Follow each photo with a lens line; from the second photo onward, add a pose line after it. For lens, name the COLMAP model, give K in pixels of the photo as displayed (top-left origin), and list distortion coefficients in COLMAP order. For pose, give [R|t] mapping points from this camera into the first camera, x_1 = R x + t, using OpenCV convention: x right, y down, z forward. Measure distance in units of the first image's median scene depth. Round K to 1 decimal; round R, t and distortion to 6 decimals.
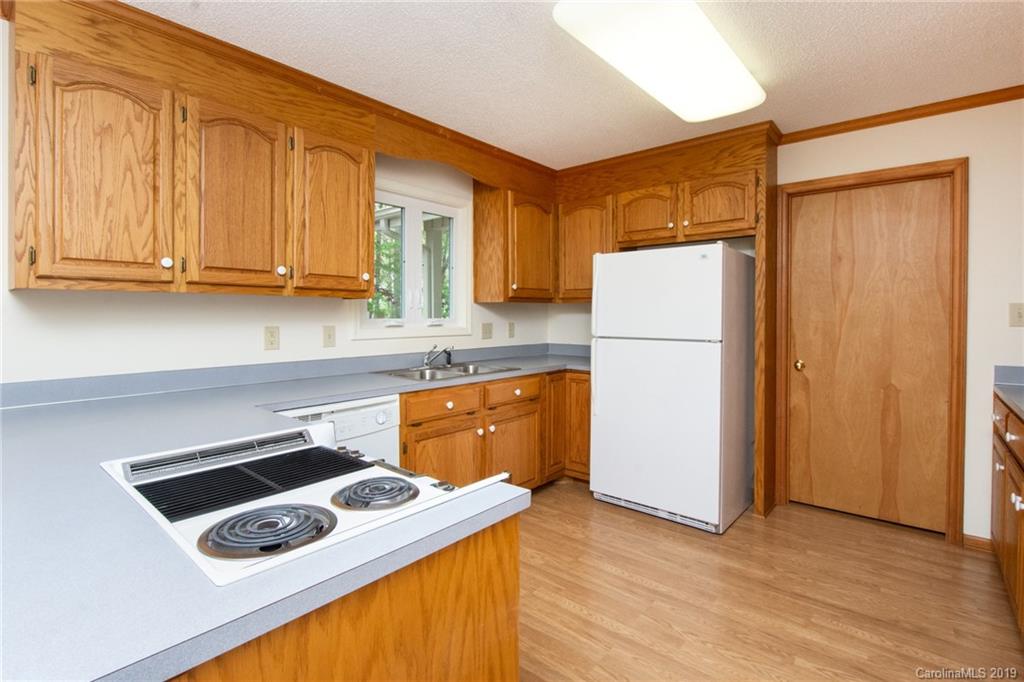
lens RADIAL K [[485.5, 0, 502.4], [0, 485.5, 323.4], [0, 0, 1]] dist [-0.017205, -0.000604]
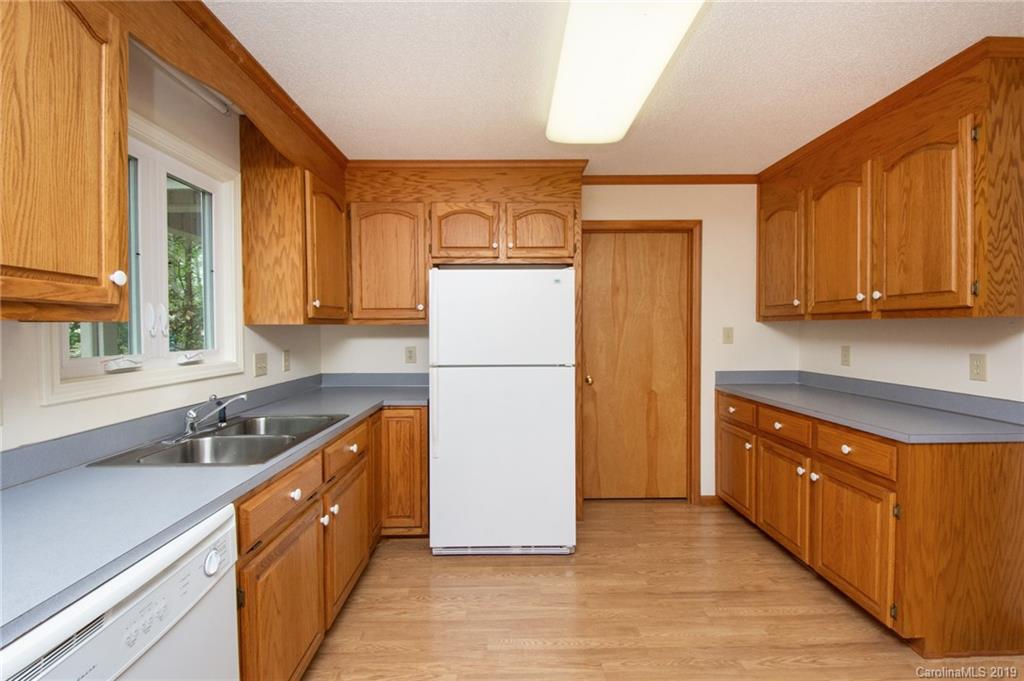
lens RADIAL K [[452.8, 0, 509.5], [0, 452.8, 335.9], [0, 0, 1]] dist [0.014909, -0.002908]
pose [[0.740679, -0.017437, 0.671633, -0.256252], [0.018595, 0.999812, 0.005450, -0.028467], [-0.671602, 0.008452, 0.740864, 0.332465]]
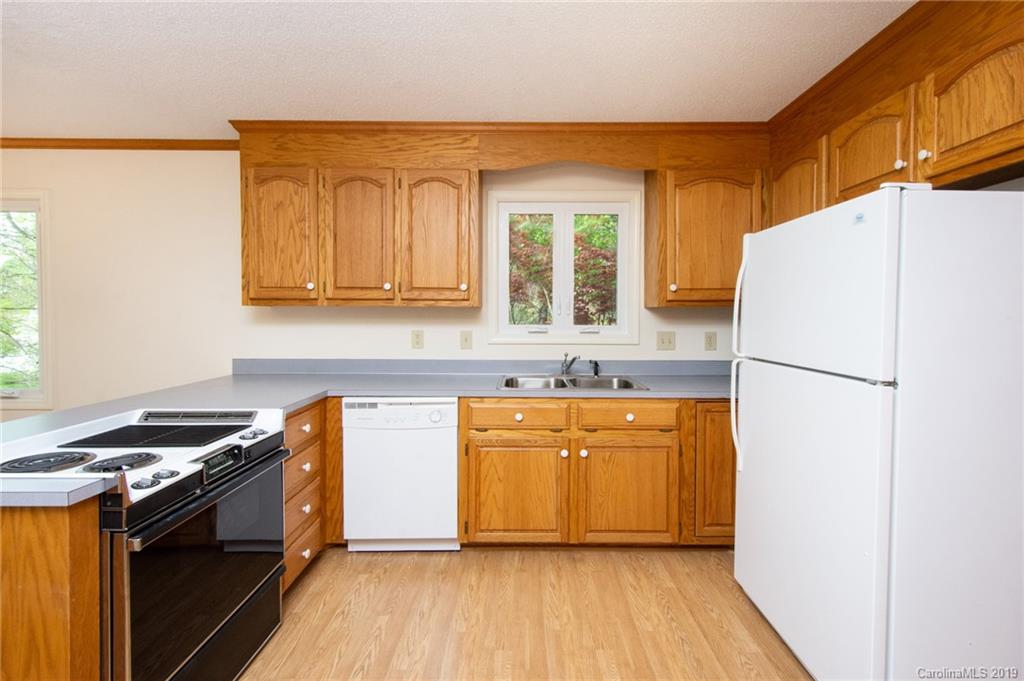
lens RADIAL K [[452.8, 0, 517.8], [0, 452.8, 324.7], [0, 0, 1]] dist [0.014909, -0.002908]
pose [[0.656147, 0.017224, -0.754436, 0.489563], [-0.016512, 0.999828, 0.008465, -0.018819], [0.754452, 0.006903, 0.656318, 0.353775]]
